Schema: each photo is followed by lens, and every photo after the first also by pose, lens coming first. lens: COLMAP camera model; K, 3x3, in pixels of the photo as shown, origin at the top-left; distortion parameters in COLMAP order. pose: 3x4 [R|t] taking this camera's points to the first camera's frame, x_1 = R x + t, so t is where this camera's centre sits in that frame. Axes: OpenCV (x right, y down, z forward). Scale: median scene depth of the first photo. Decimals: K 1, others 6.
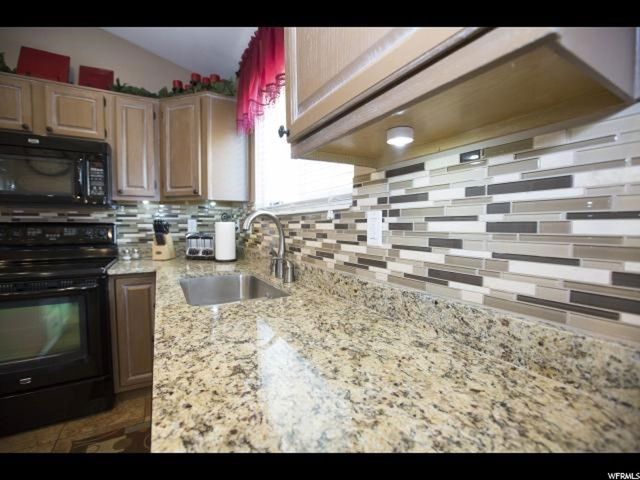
lens RADIAL K [[288.8, 0, 320.0], [0, 288.8, 240.0], [0, 0, 1]] dist [-0.026444, 0.000900]
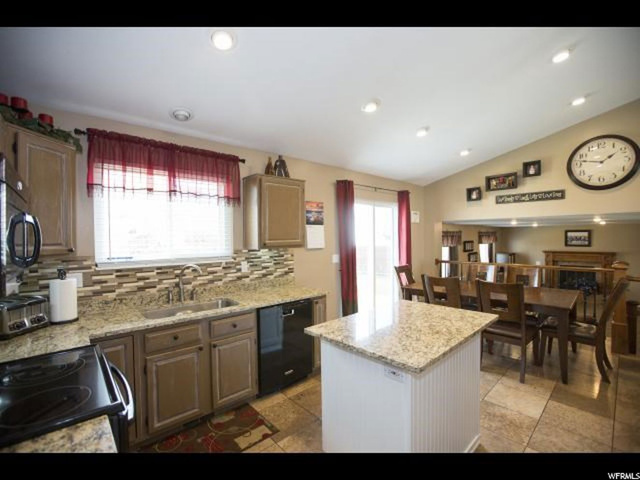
lens RADIAL K [[294.9, 0, 320.0], [0, 294.9, 240.0], [0, 0, 1]] dist [-0.060197, 0.000219]
pose [[-0.237557, -0.004219, 0.971364, -1.855108], [0.064400, 0.997722, 0.020083, -0.202347], [-0.969236, 0.067327, -0.236744, 0.534125]]
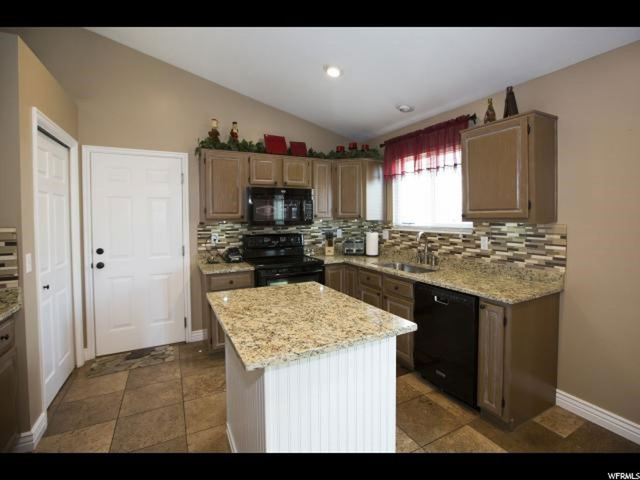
lens RADIAL K [[323.4, 0, 341.4], [0, 323.4, 222.4], [0, 0, 1]] dist [-0.003802, 0.000213]
pose [[0.999792, -0.007590, -0.018921, -0.622790], [0.007022, 0.999528, -0.029897, -0.087197], [0.019139, 0.029758, 0.999374, -1.173596]]
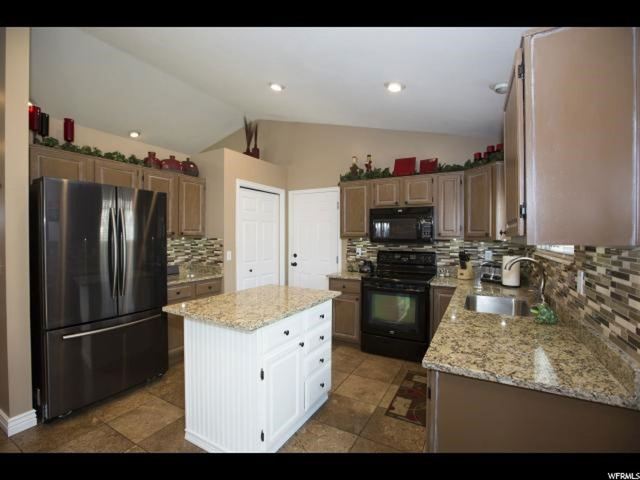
lens RADIAL K [[288.8, 0, 320.0], [0, 288.8, 240.0], [0, 0, 1]] dist [-0.026444, 0.000900]
pose [[0.523122, 0.010900, -0.852188, 0.410394], [-0.046825, 0.998775, -0.015969, -0.097679], [0.850970, 0.048257, 0.522992, -0.524689]]
